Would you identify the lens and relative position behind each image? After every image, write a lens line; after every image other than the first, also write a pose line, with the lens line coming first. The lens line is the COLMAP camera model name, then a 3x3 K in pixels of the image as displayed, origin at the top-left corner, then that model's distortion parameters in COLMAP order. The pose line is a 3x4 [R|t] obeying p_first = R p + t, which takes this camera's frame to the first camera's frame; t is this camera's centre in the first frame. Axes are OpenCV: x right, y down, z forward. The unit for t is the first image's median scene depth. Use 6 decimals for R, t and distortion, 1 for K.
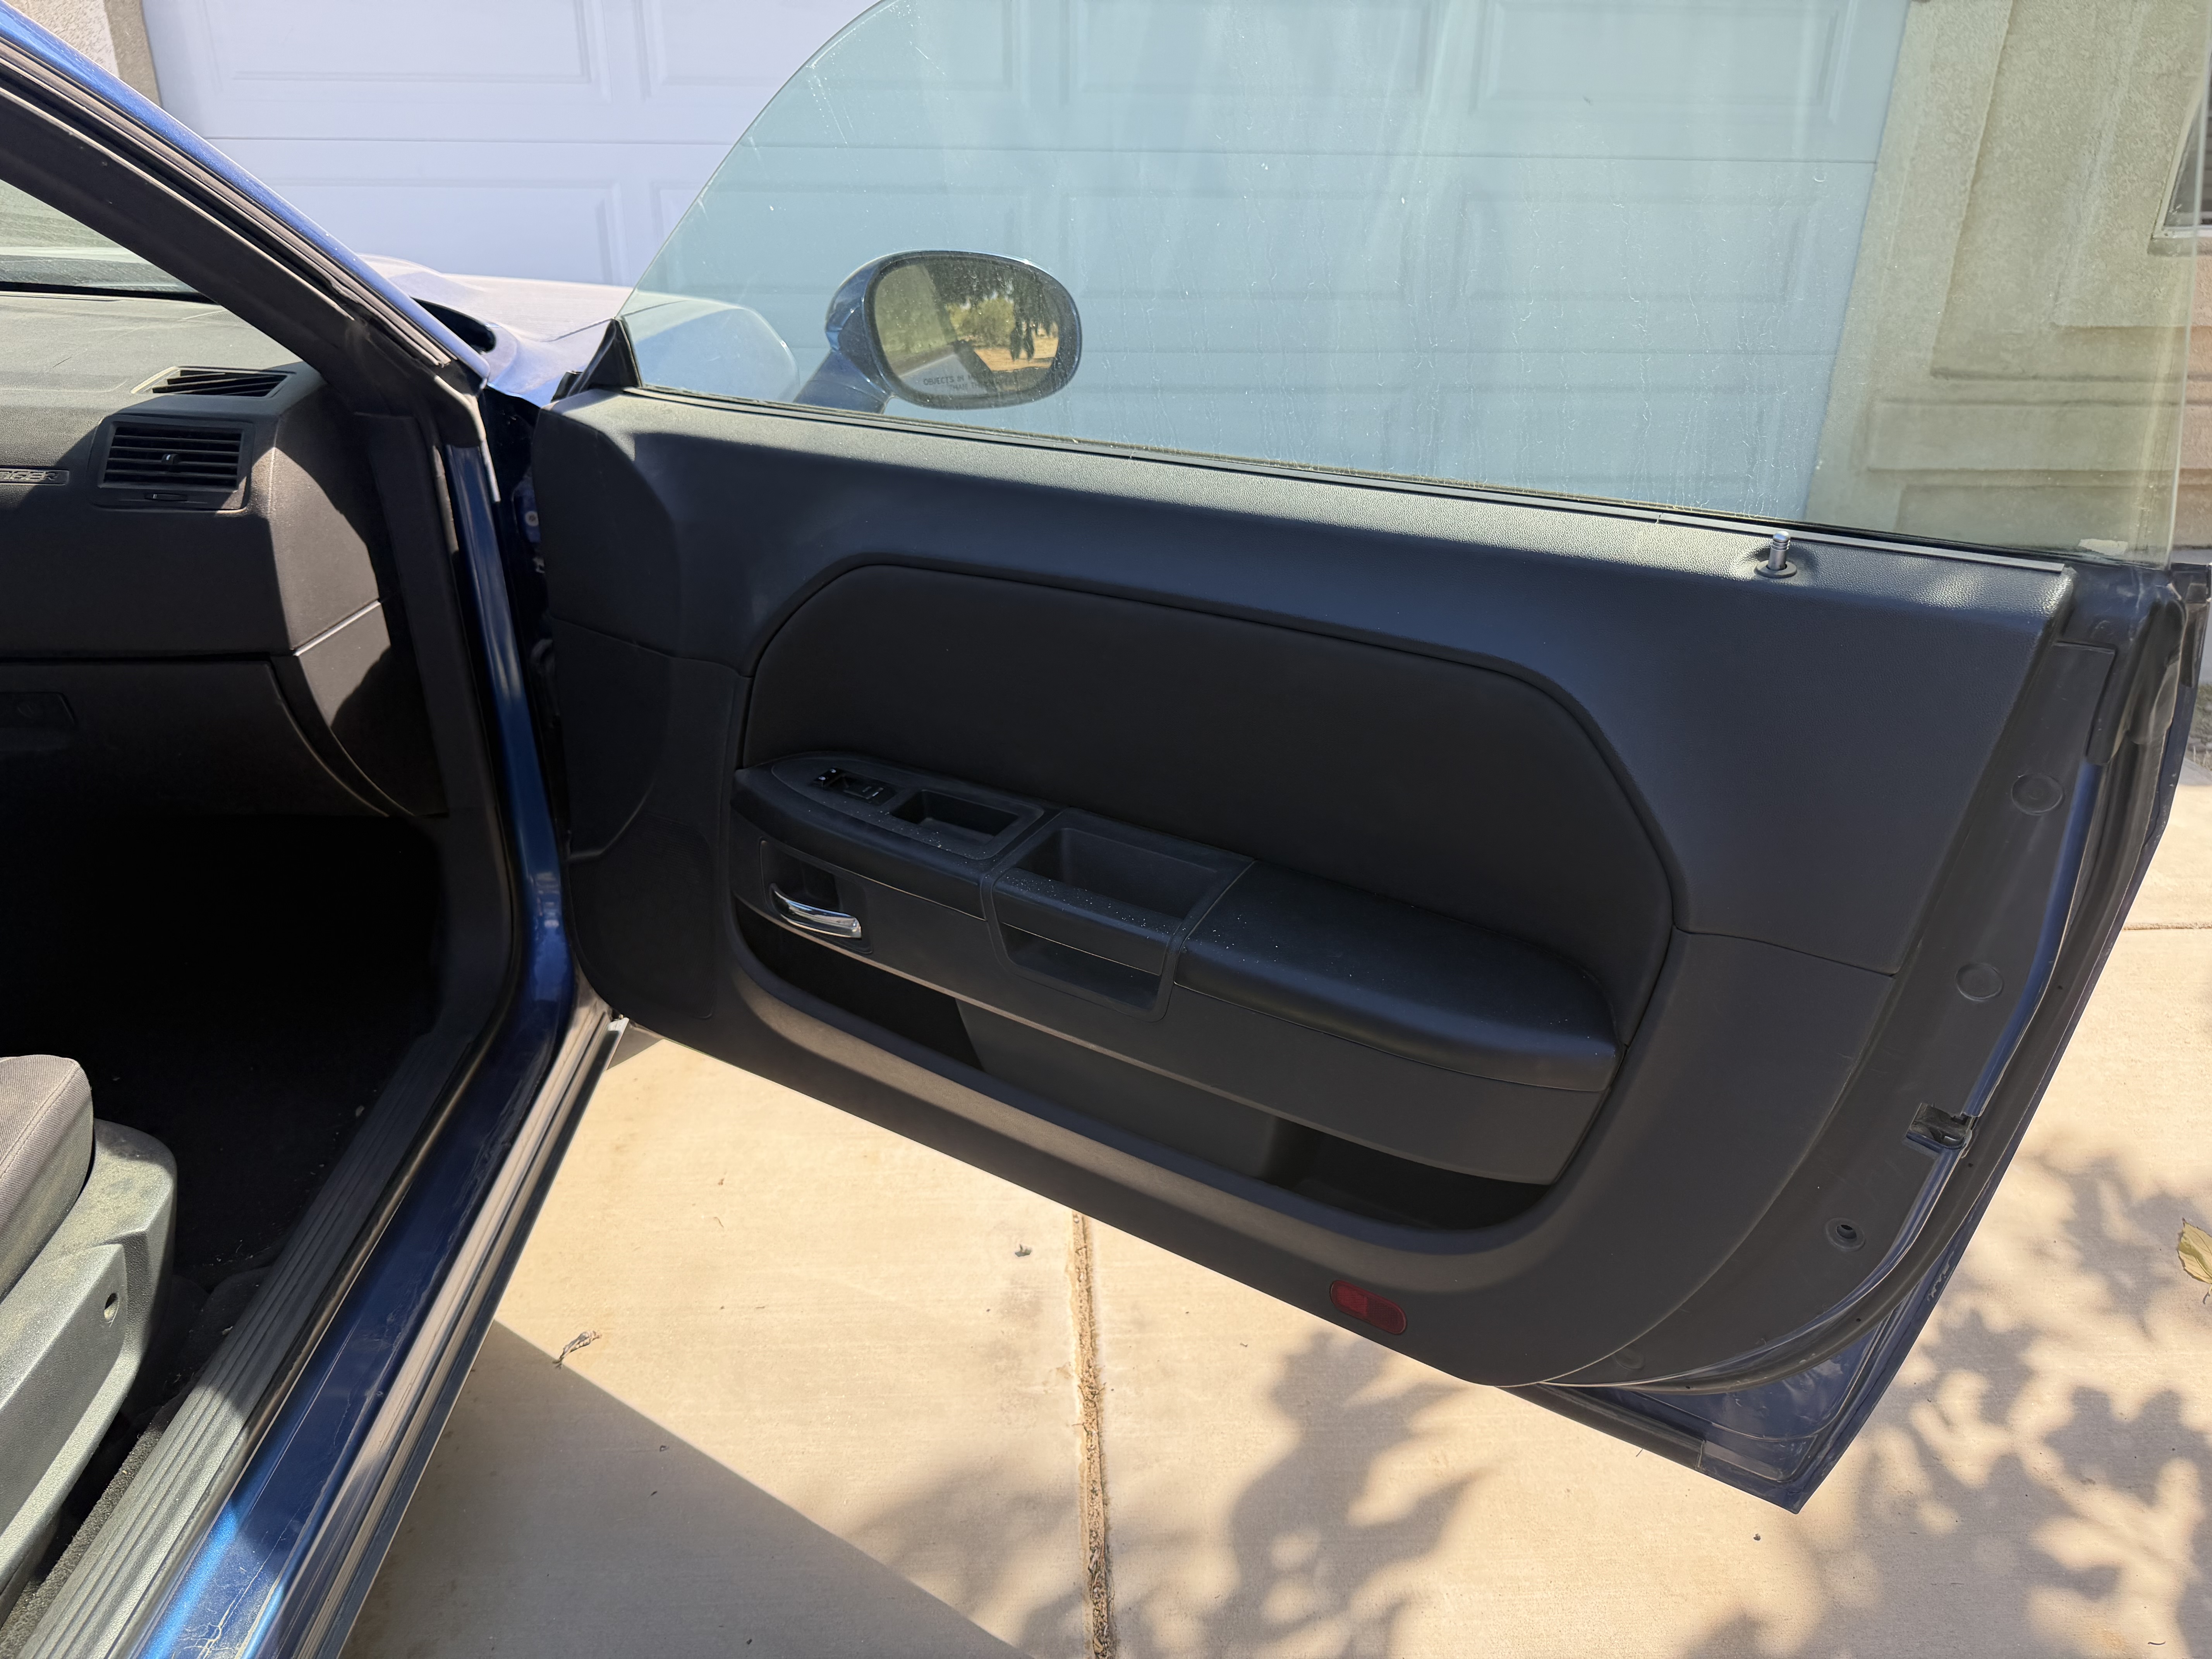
lens RADIAL K [[1568.4, 0, 1115.0], [0, 1568.4, 836.2], [0, 0, 1]] dist [0.029934, -0.045213]
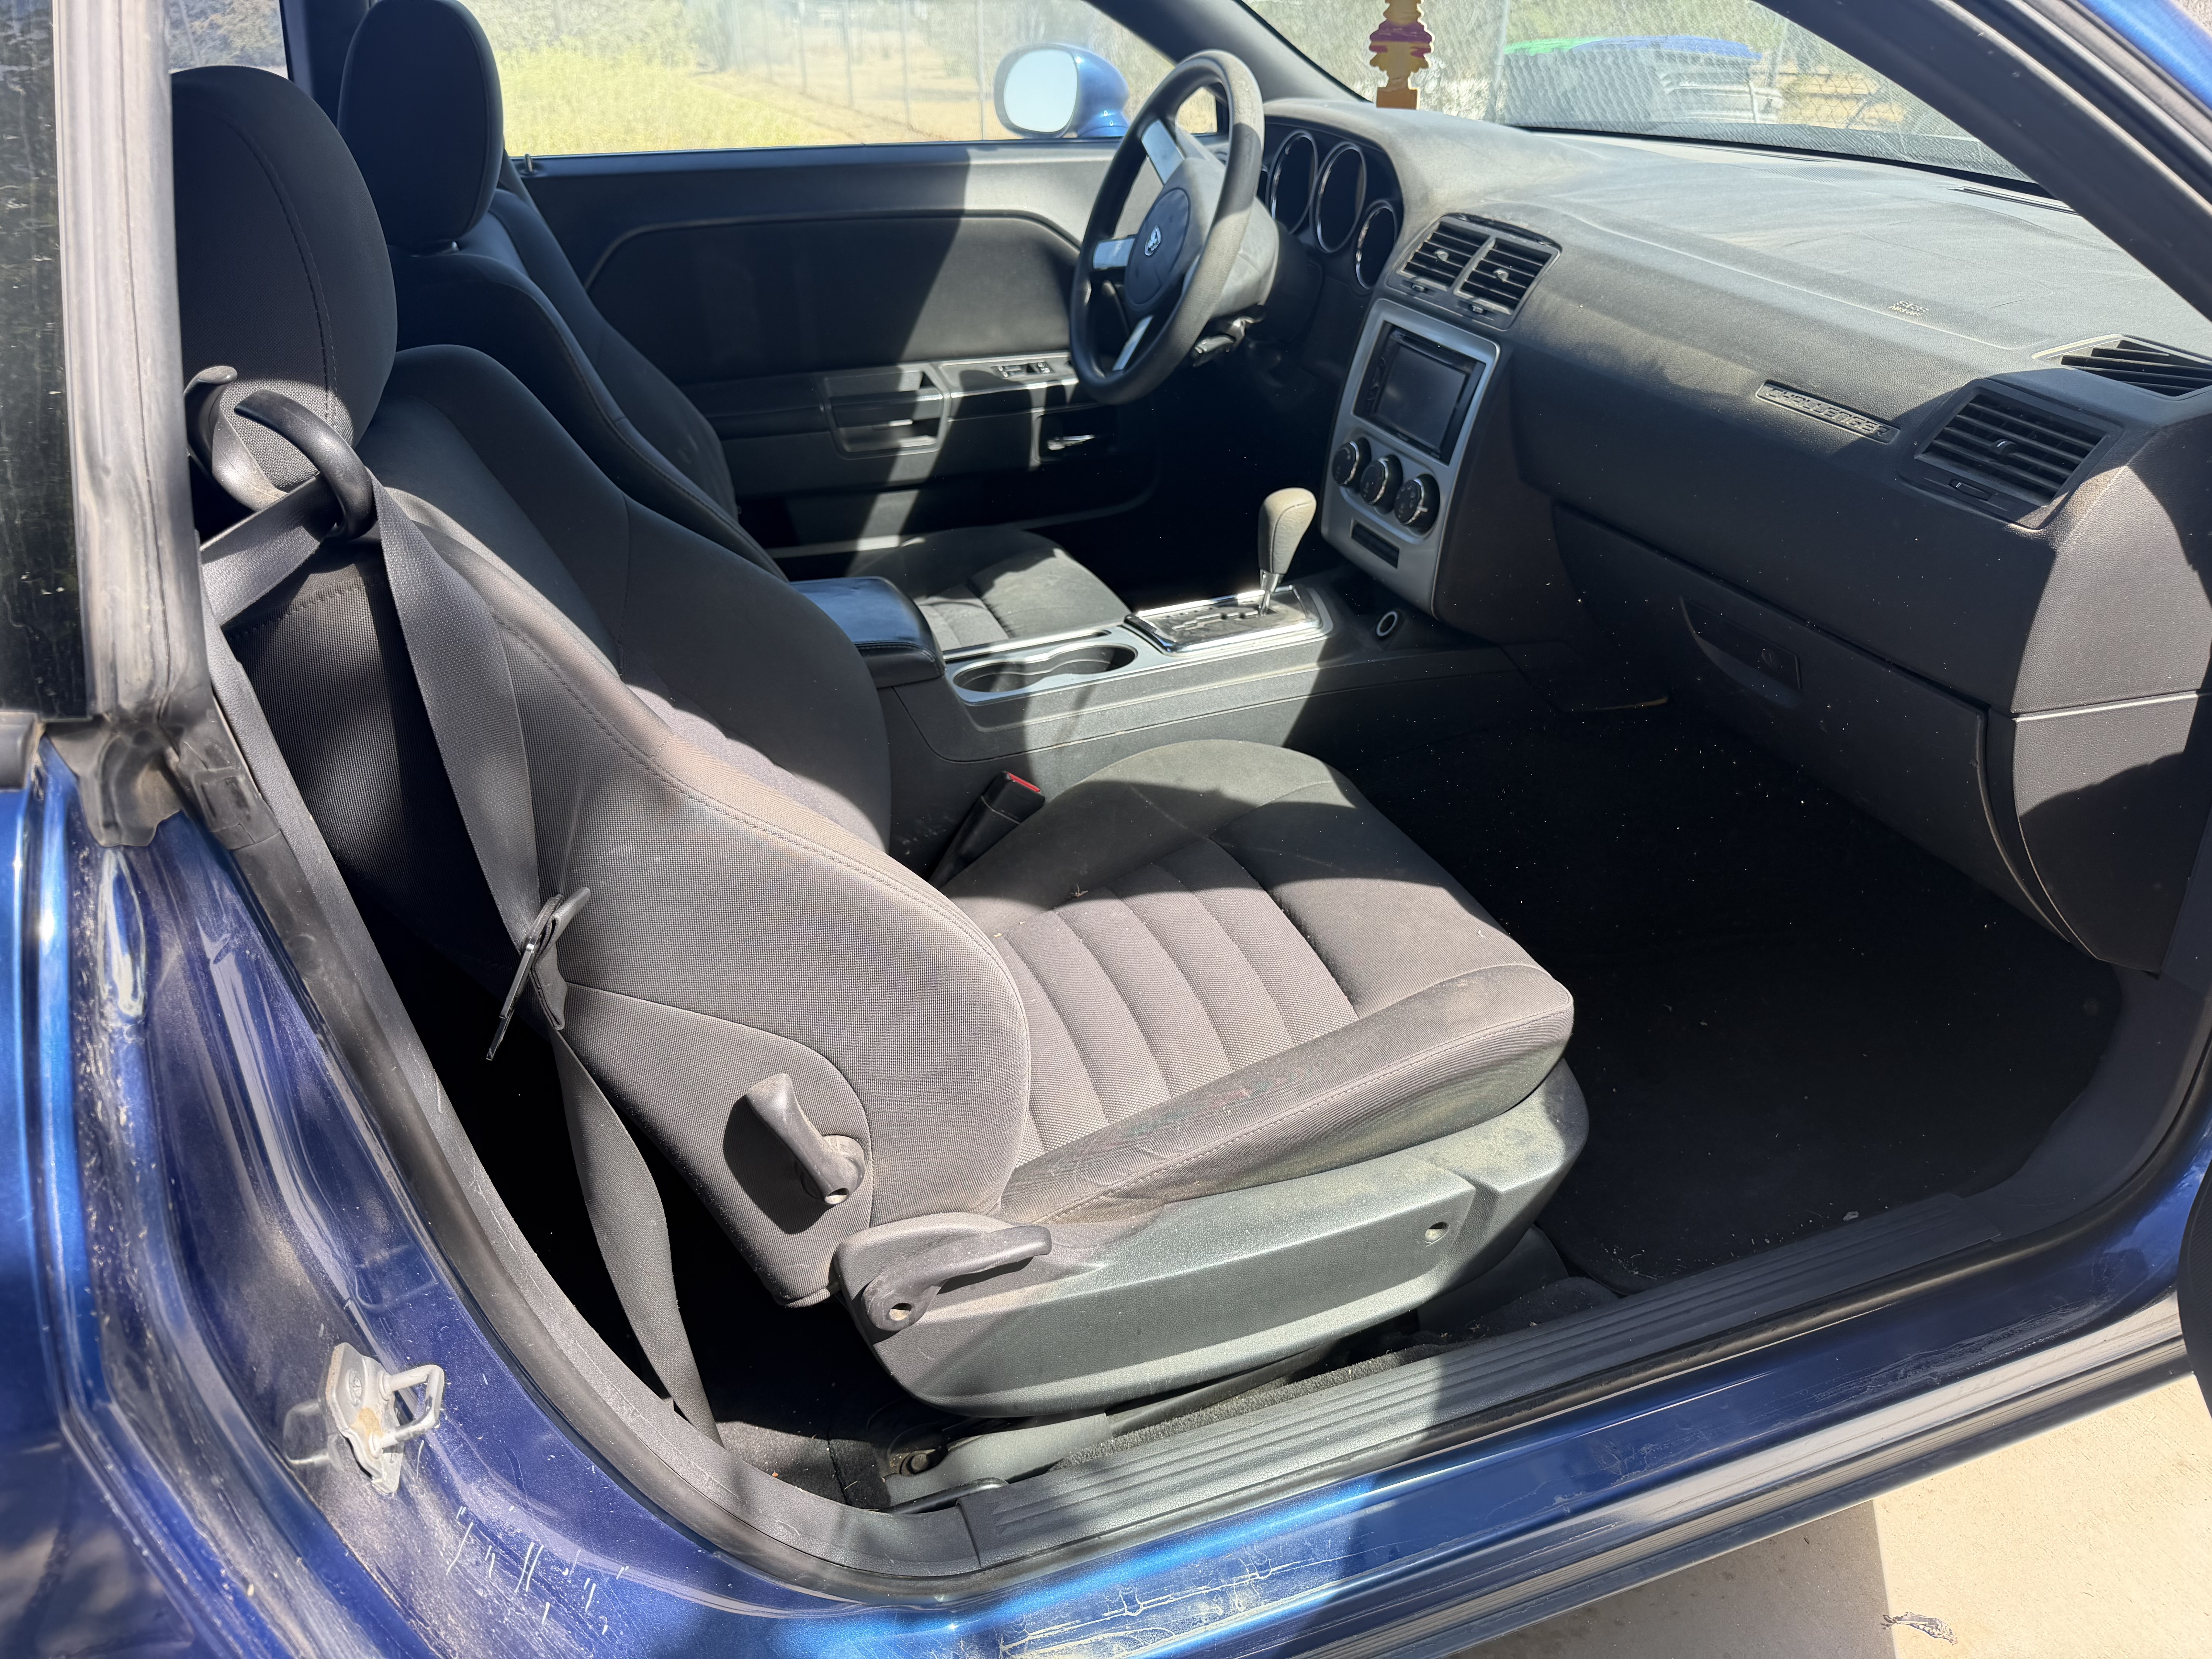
lens RADIAL K [[1568.4, 0, 1108.0], [0, 1568.4, 822.2], [0, 0, 1]] dist [0.029934, -0.045213]
pose [[0.306373, 0.444556, -0.841727, 0.019796], [-0.399844, 0.862560, 0.310023, -0.141556], [0.863864, 0.241577, 0.442019, 0.300022]]
